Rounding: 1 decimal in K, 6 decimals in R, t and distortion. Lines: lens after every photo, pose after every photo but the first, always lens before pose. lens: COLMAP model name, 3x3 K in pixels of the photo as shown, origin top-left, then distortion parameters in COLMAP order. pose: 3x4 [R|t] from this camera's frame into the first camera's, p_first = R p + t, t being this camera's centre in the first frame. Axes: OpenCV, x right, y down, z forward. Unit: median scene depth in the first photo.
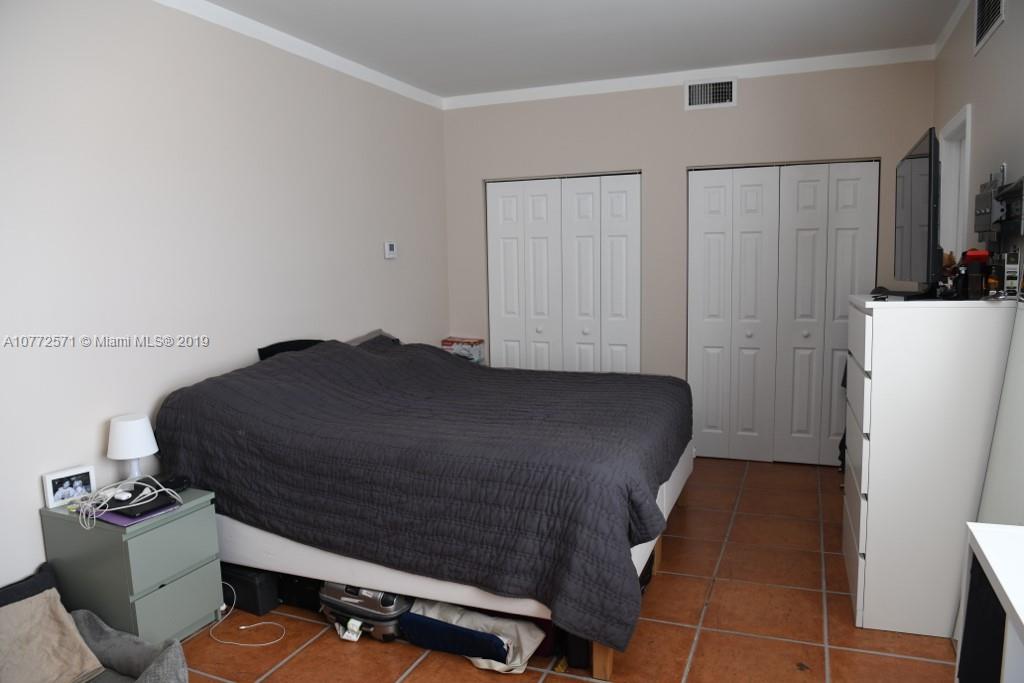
lens RADIAL K [[700.9, 0, 518.6], [0, 700.9, 338.8], [0, 0, 1]] dist [-0.072675, 0.014094]
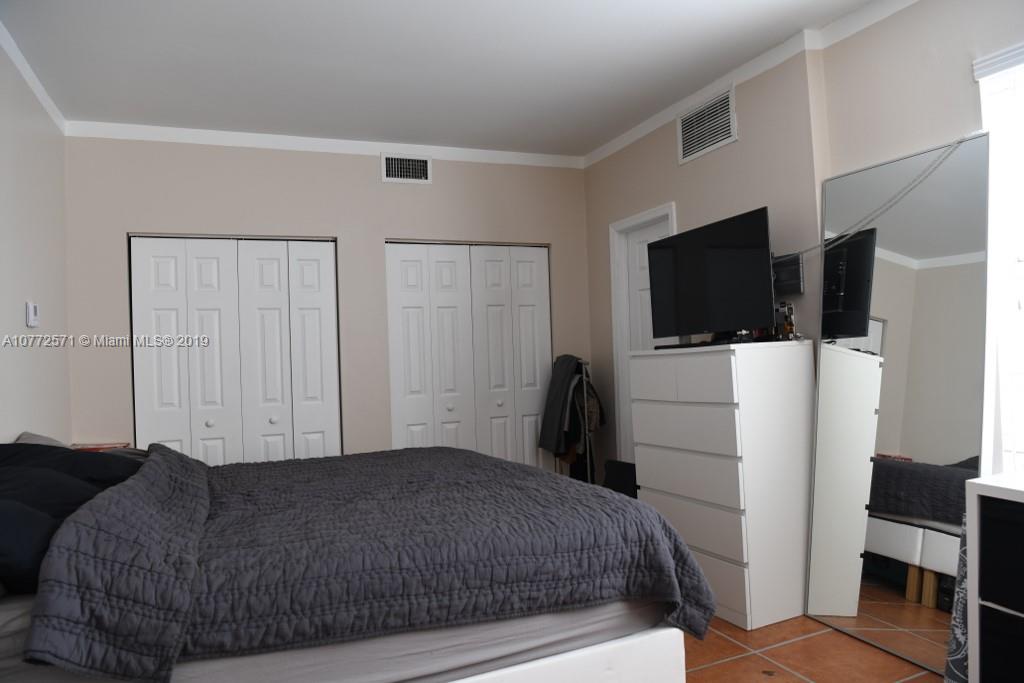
lens RADIAL K [[700.9, 0, 513.1], [0, 700.9, 341.8], [0, 0, 1]] dist [-0.072675, 0.014094]
pose [[0.706356, 0.003160, 0.707850, -0.318134], [0.102035, 0.989092, -0.106235, 0.015602], [-0.700464, 0.147265, 0.698328, 0.218894]]
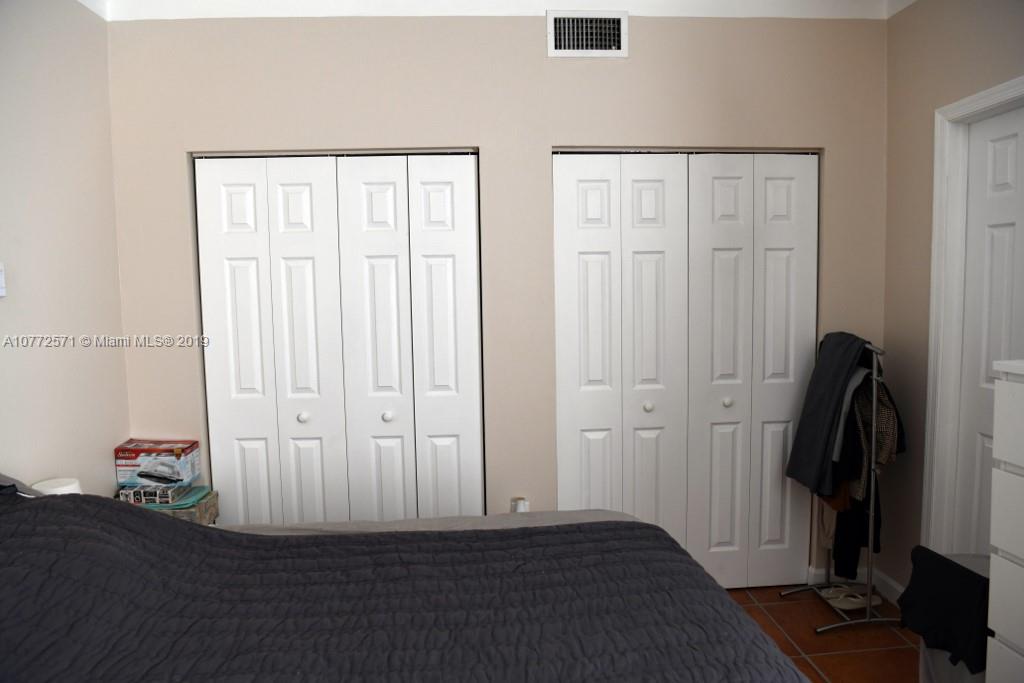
lens RADIAL K [[700.9, 0, 513.0], [0, 700.9, 341.2], [0, 0, 1]] dist [-0.072675, 0.014094]
pose [[0.901851, -0.035536, 0.430584, -0.065910], [0.050983, 0.998402, -0.024385, -0.059126], [-0.429030, 0.043944, 0.902221, 0.456527]]
